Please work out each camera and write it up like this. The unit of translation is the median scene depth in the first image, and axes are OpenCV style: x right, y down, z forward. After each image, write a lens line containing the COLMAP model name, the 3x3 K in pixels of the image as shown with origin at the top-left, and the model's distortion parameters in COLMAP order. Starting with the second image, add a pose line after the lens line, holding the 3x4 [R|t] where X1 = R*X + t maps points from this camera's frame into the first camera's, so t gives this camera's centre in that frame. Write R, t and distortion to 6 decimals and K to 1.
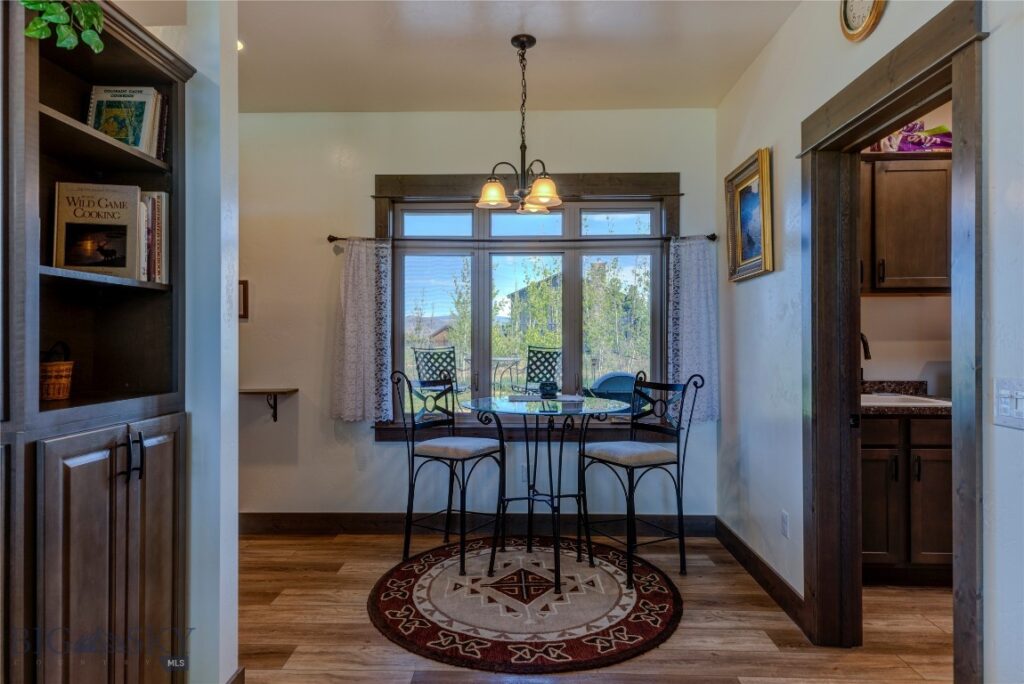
lens RADIAL K [[594.0, 0, 512.0], [0, 594.0, 342.0], [0, 0, 1]] dist [0.002854, 0.001359]
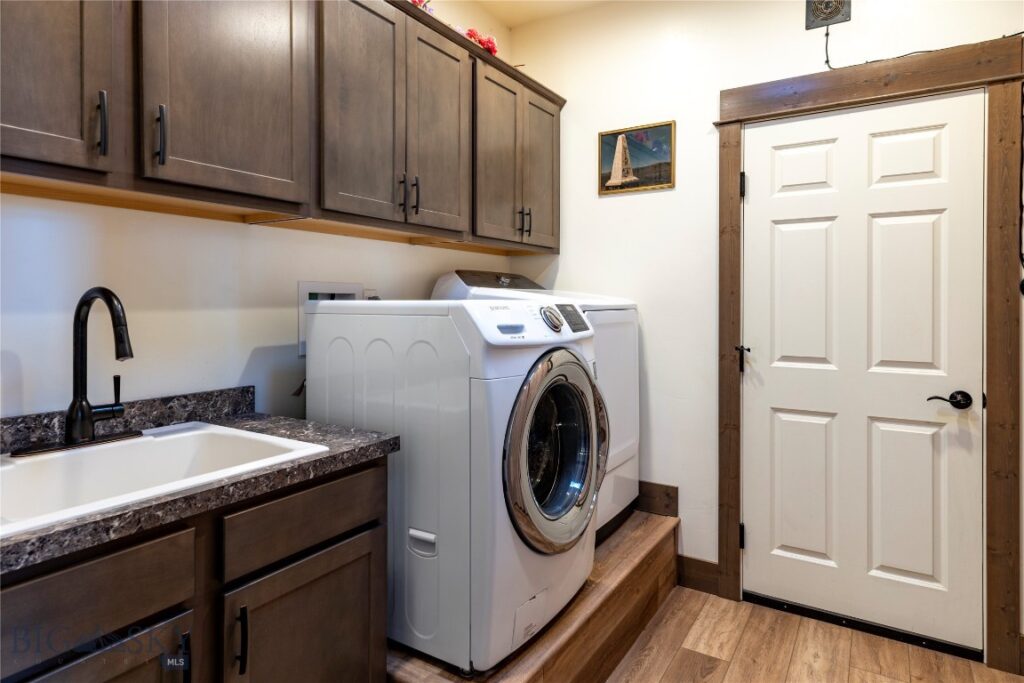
lens RADIAL K [[591.7, 0, 510.4], [0, 591.7, 301.0], [0, 0, 1]] dist [0.003937, 0.000637]
pose [[0.509736, 0.001751, 0.860329, 0.396812], [0.000783, 0.999997, -0.002499, -0.007134], [-0.860331, 0.001948, 0.509732, 0.589720]]
